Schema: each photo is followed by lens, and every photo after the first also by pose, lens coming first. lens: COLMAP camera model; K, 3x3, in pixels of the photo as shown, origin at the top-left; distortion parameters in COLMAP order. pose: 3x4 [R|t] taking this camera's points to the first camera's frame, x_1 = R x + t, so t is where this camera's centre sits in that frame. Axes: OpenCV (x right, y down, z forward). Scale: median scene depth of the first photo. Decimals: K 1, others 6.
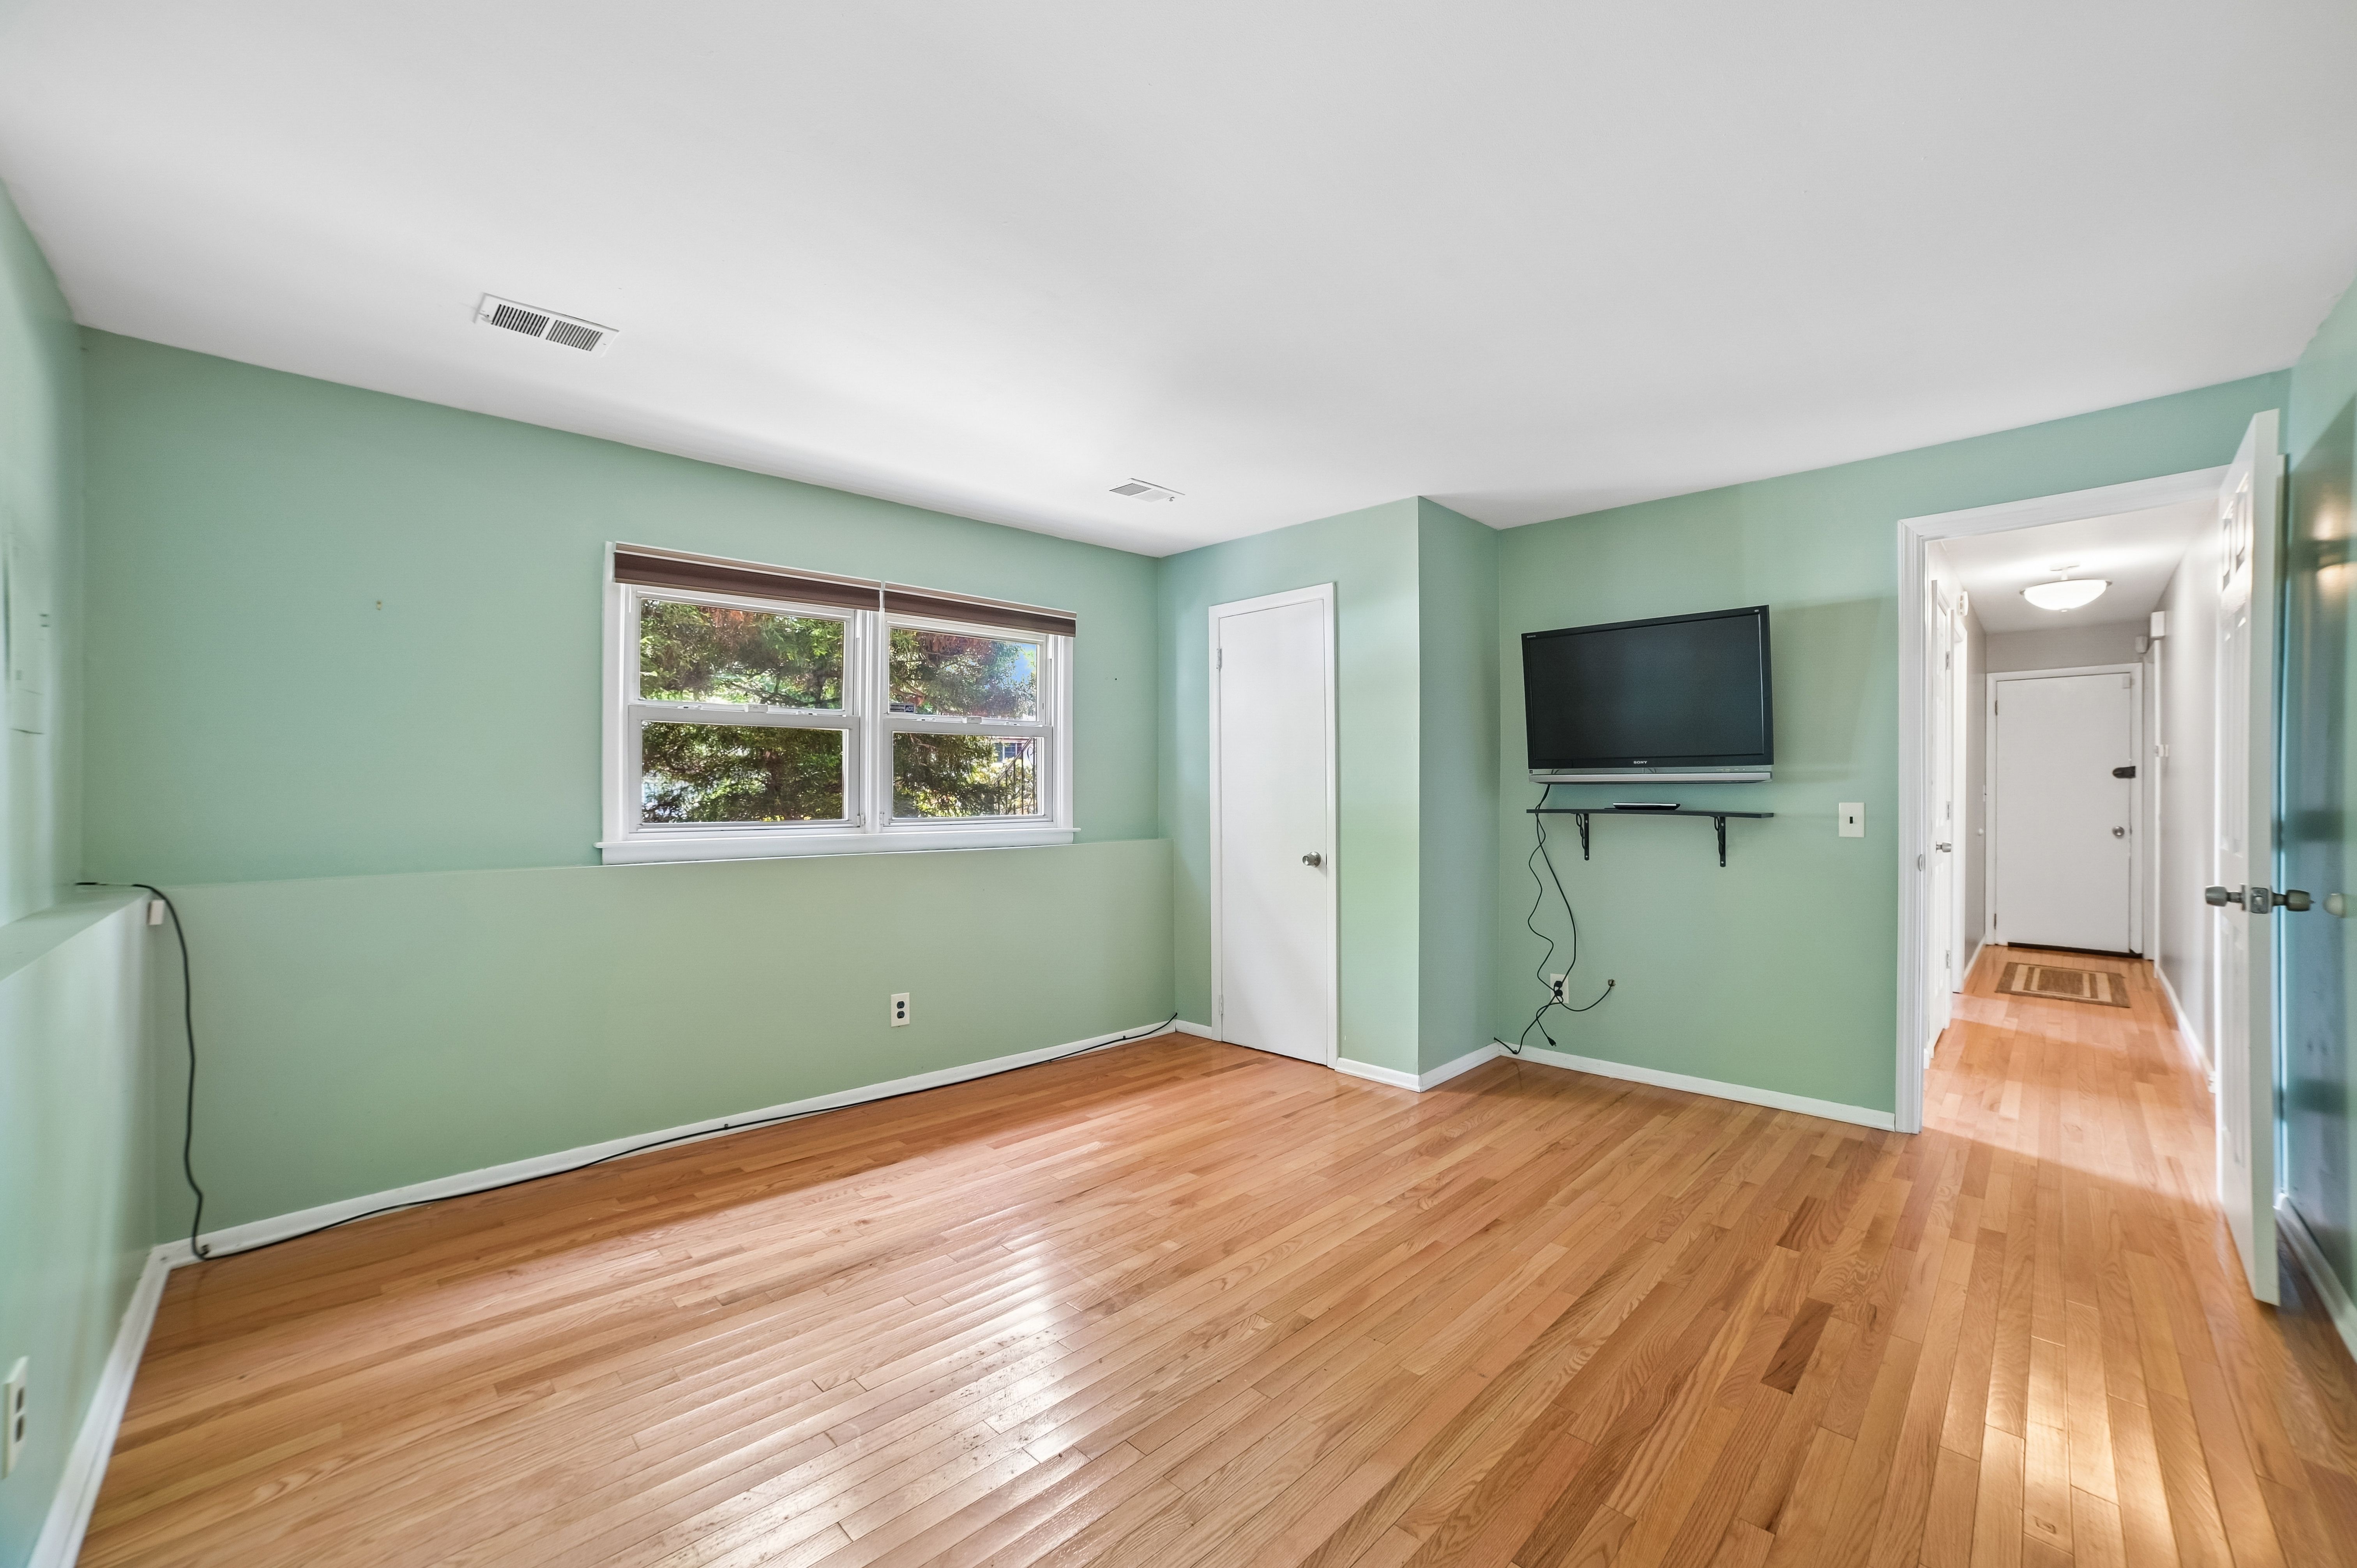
lens RADIAL K [[936.8, 0, 1178.5], [0, 936.8, 784.0], [0, 0, 1]] dist [-0.101996, 0.037578]
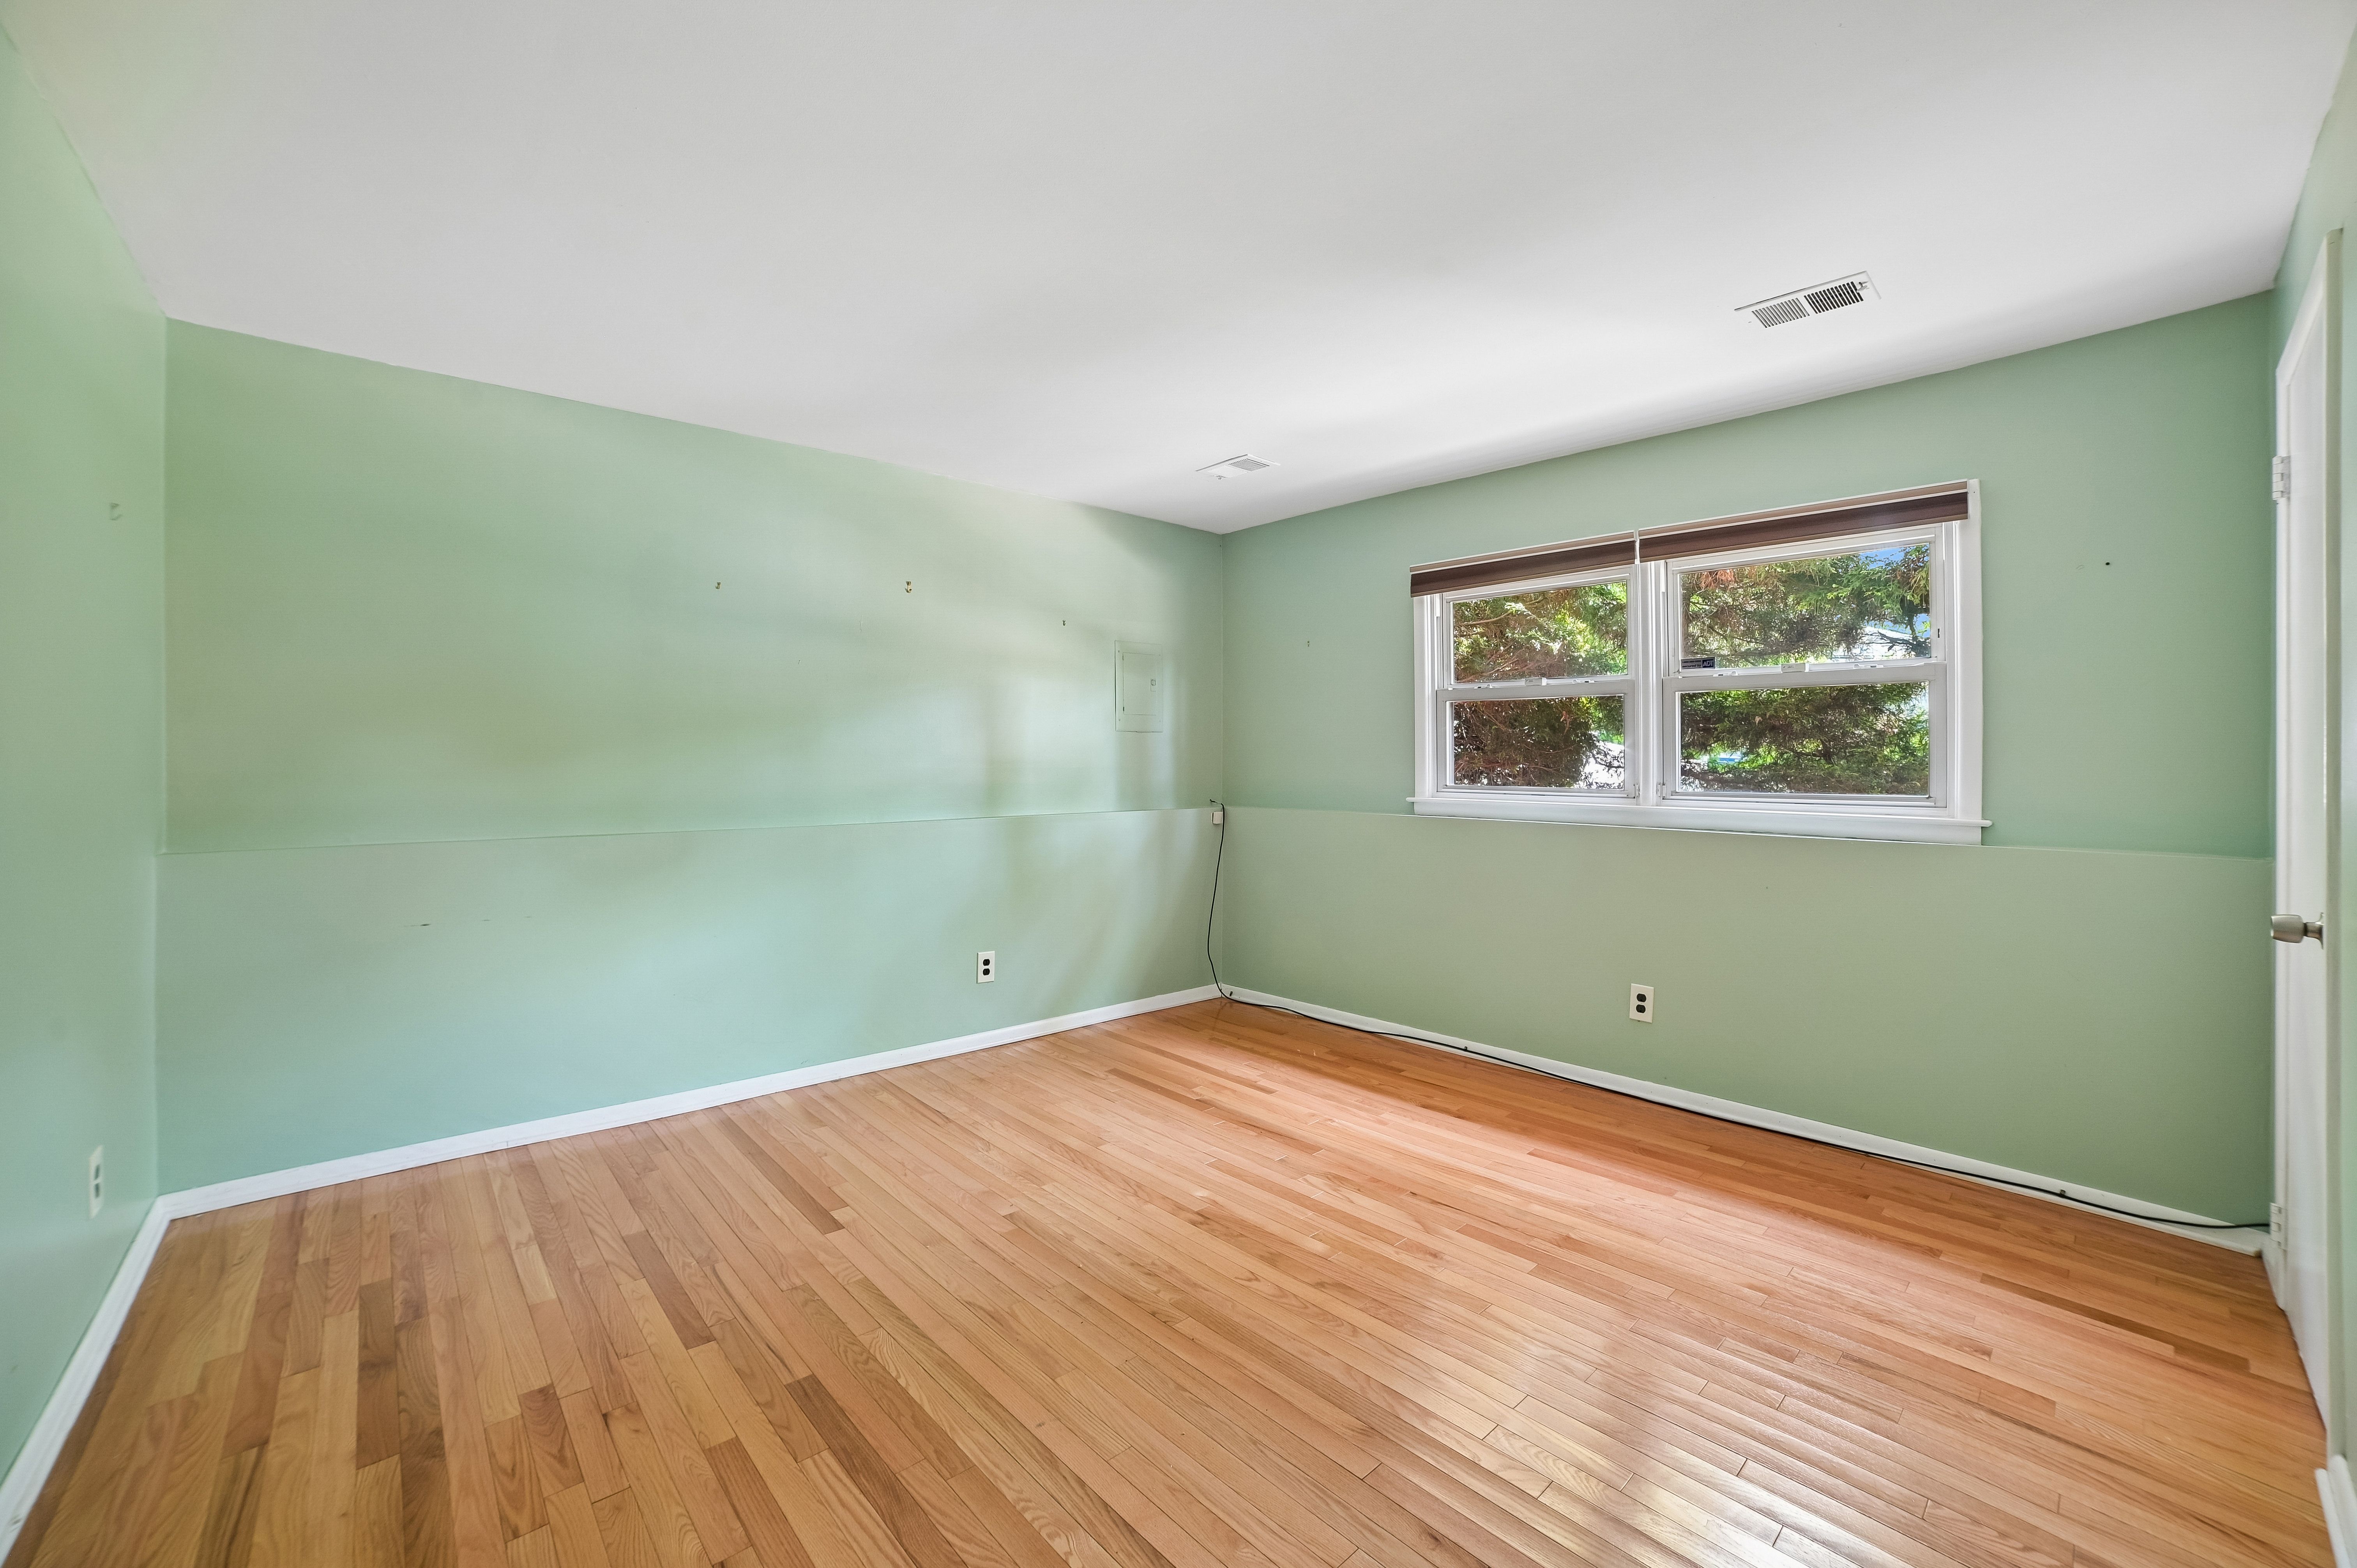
lens RADIAL K [[940.3, 0, 1170.5], [0, 940.3, 761.7], [0, 0, 1]] dist [-0.099763, 0.034457]
pose [[-0.026101, 0.004791, -0.999648, 0.707395], [0.003129, 0.999984, 0.004711, 0.004487], [0.999654, -0.003005, -0.026116, 0.671039]]
